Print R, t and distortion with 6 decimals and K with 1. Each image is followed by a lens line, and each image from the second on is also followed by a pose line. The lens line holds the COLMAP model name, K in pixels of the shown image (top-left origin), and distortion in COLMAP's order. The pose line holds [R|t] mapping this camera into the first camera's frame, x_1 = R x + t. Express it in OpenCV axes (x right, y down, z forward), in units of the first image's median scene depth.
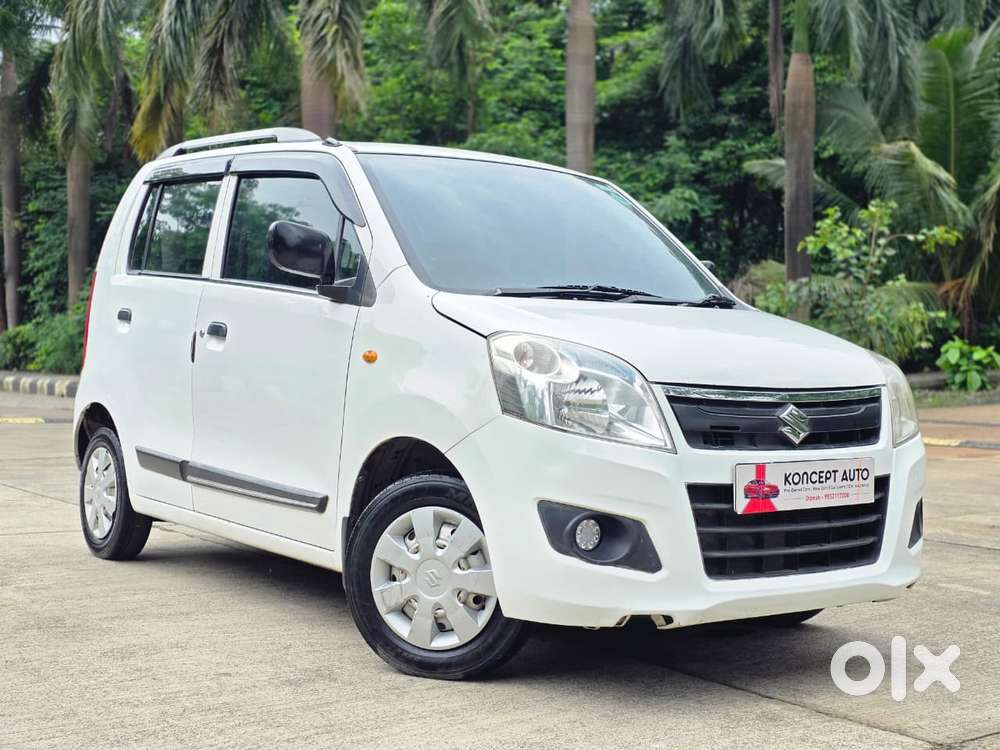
lens RADIAL K [[1336.2, 0, 511.2], [0, 1336.2, 371.0], [0, 0, 1]] dist [0.276698, -0.815520]
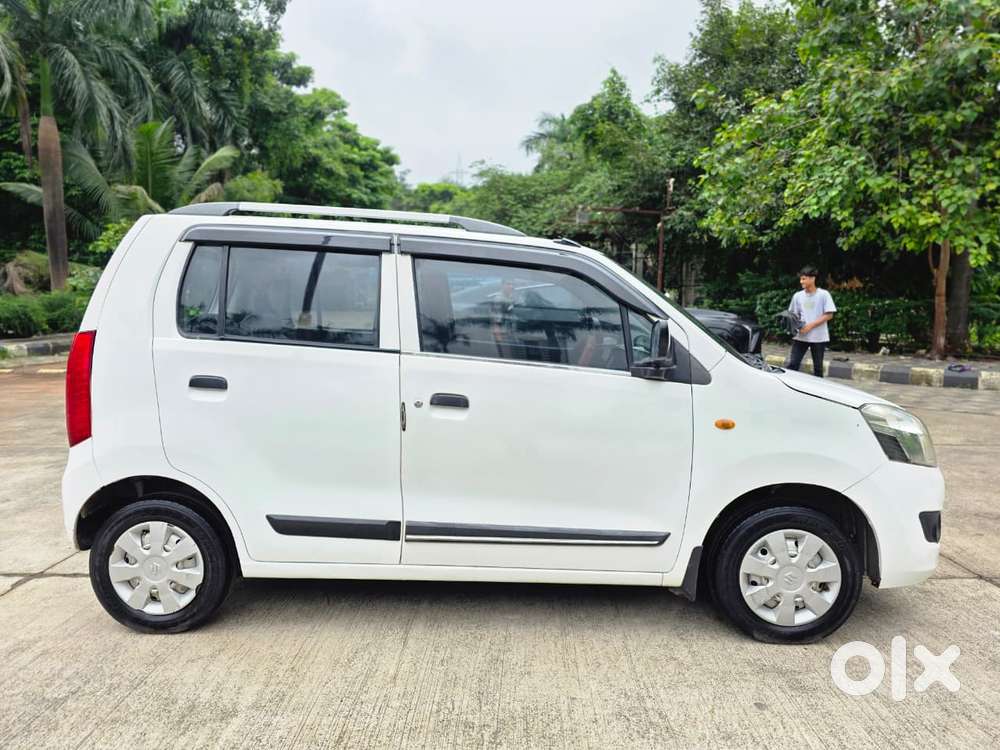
lens RADIAL K [[685.9, 0, 495.9], [0, 685.9, 361.4], [0, 0, 1]] dist [0.027380, -0.000195]
pose [[0.612764, -0.079687, 0.786238, -0.546789], [0.015846, 0.995942, 0.088592, -0.096416], [-0.790107, -0.041827, 0.611540, 0.542391]]
